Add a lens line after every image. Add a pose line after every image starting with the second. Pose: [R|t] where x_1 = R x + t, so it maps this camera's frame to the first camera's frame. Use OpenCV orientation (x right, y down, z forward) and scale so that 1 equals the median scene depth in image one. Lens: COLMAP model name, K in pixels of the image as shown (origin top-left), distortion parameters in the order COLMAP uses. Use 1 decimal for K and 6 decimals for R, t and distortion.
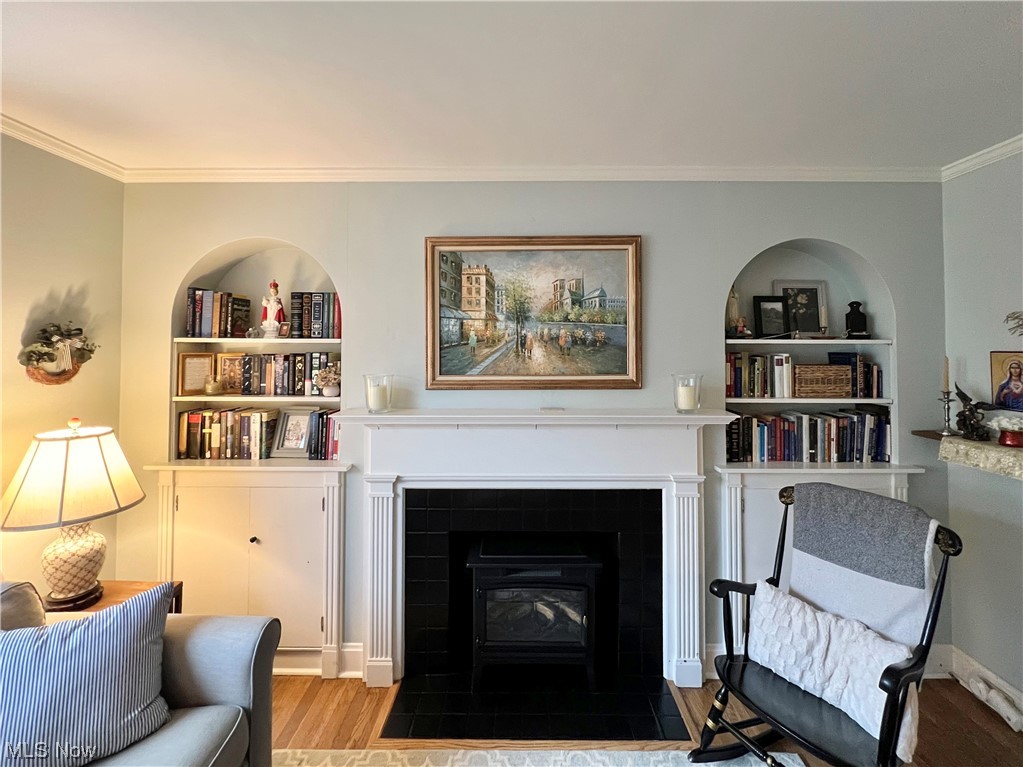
lens RADIAL K [[446.6, 0, 505.2], [0, 446.6, 327.0], [0, 0, 1]] dist [-0.001697, 0.000194]
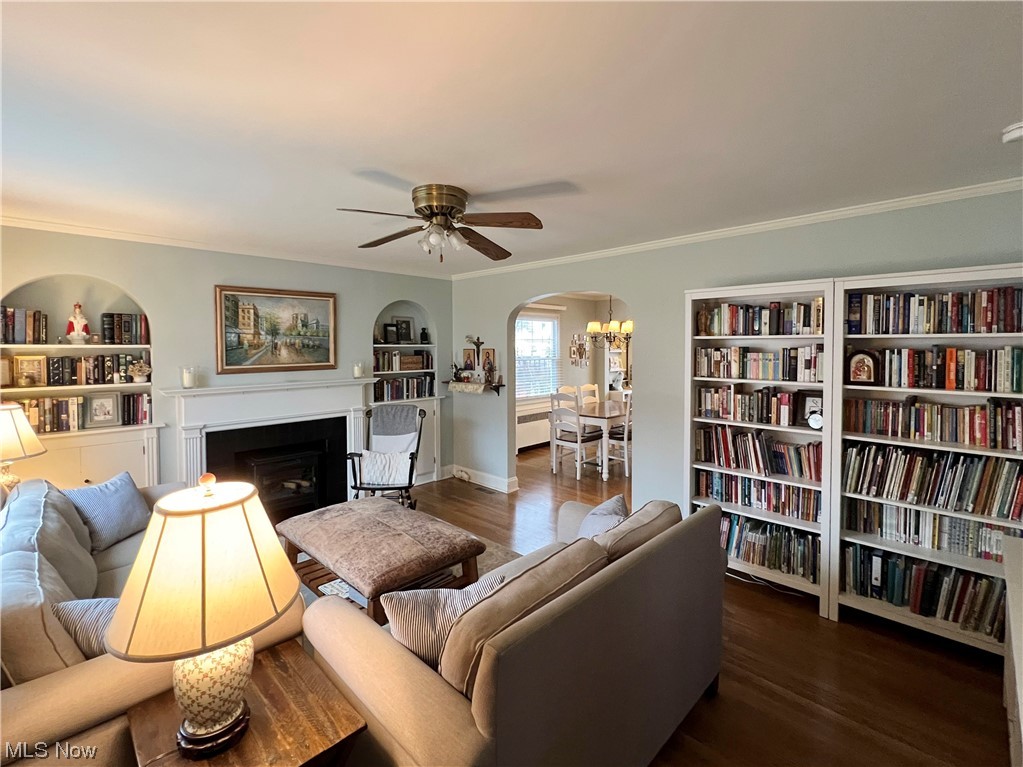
lens RADIAL K [[456.2, 0, 510.9], [0, 456.2, 379.1], [0, 0, 1]] dist [-0.001383, -0.000093]
pose [[0.684439, -0.056949, 0.726843, -0.655271], [-0.026761, 0.994310, 0.103105, -0.051391], [-0.728579, -0.090021, 0.679020, -0.984419]]
